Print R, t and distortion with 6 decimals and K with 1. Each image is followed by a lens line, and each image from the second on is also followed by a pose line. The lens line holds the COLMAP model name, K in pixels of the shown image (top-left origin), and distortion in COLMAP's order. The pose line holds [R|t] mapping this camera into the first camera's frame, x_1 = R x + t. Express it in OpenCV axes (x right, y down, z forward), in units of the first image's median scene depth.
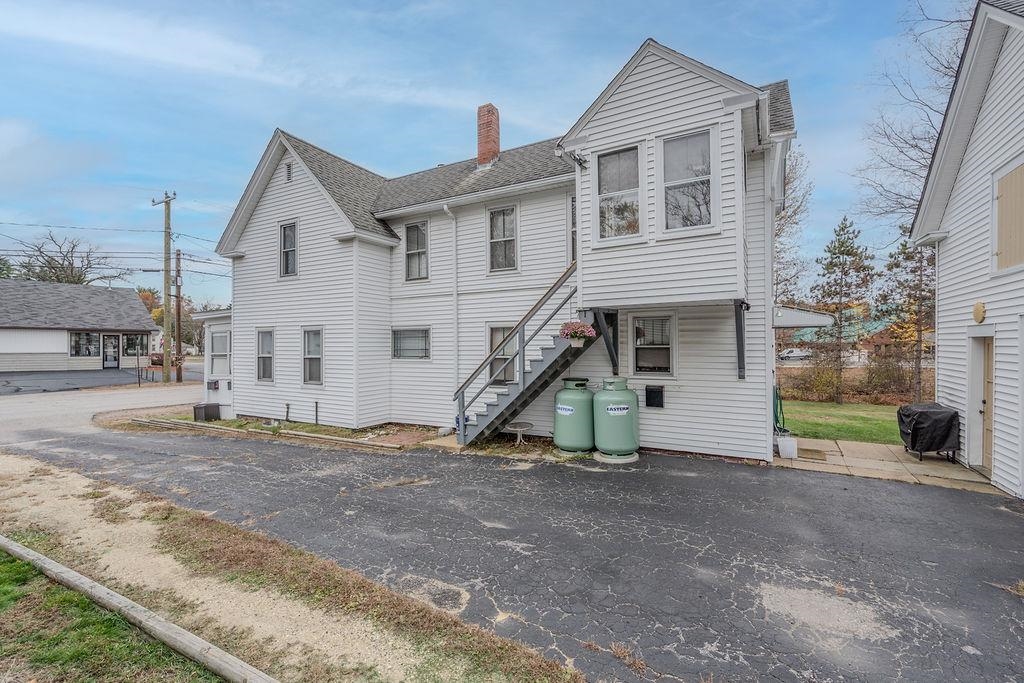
lens RADIAL K [[467.4, 0, 502.4], [0, 467.4, 343.5], [0, 0, 1]] dist [-0.000626, -0.000174]
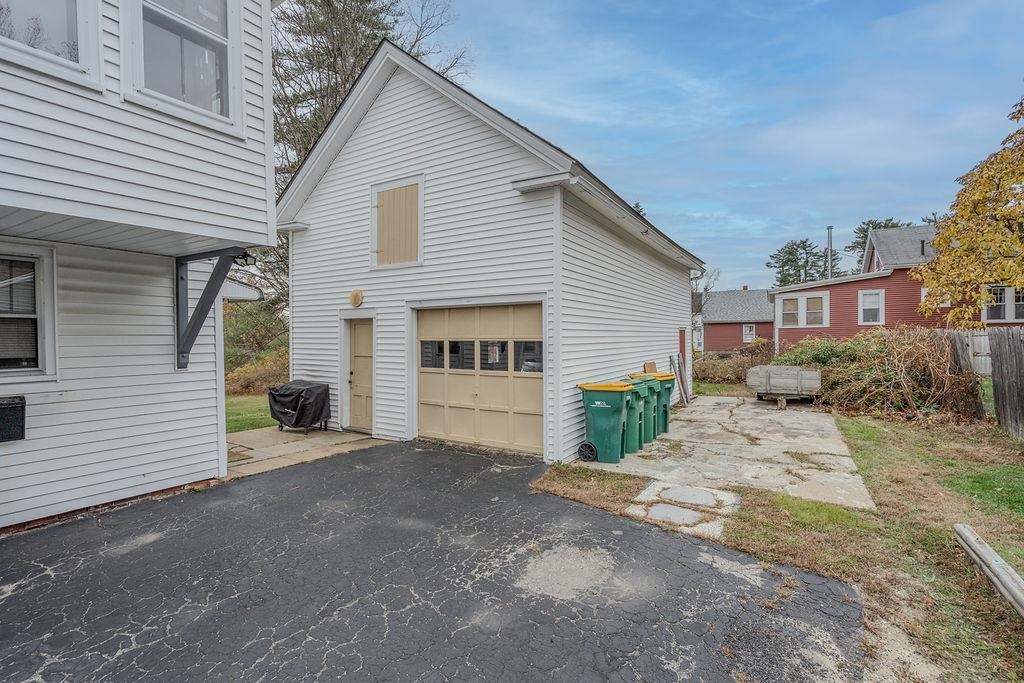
lens RADIAL K [[467.4, 0, 509.7], [0, 467.4, 341.3], [0, 0, 1]] dist [-0.000626, -0.000174]
pose [[0.028533, -0.004490, 0.999583, -0.175994], [0.004869, 0.999979, 0.004353, 0.044006], [-0.999581, 0.004742, 0.028554, 0.612350]]
